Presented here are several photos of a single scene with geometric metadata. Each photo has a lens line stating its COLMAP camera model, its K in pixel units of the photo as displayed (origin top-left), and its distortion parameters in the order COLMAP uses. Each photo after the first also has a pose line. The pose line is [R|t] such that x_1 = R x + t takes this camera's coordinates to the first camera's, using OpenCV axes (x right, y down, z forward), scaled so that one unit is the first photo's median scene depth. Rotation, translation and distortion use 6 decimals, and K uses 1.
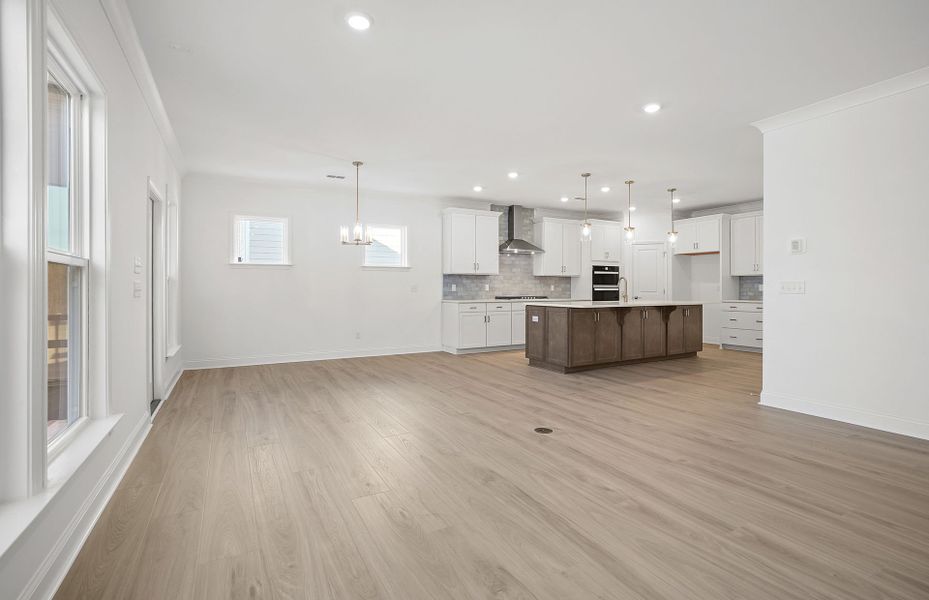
lens RADIAL K [[437.2, 0, 465.6], [0, 437.2, 289.0], [0, 0, 1]] dist [-0.038645, 0.018811]
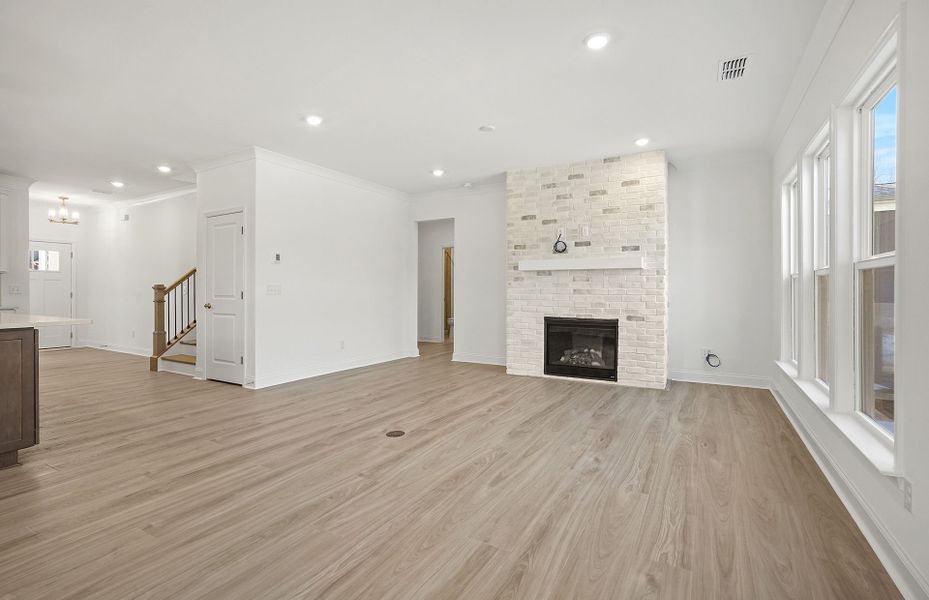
lens RADIAL K [[437.2, 0, 464.0], [0, 437.2, 290.5], [0, 0, 1]] dist [-0.038645, 0.018811]
pose [[-0.527905, 0.001292, 0.849302, -0.324767], [0.002203, 0.999998, -0.000151, 0.000663], [-0.849300, 0.001791, -0.527907, 0.609173]]
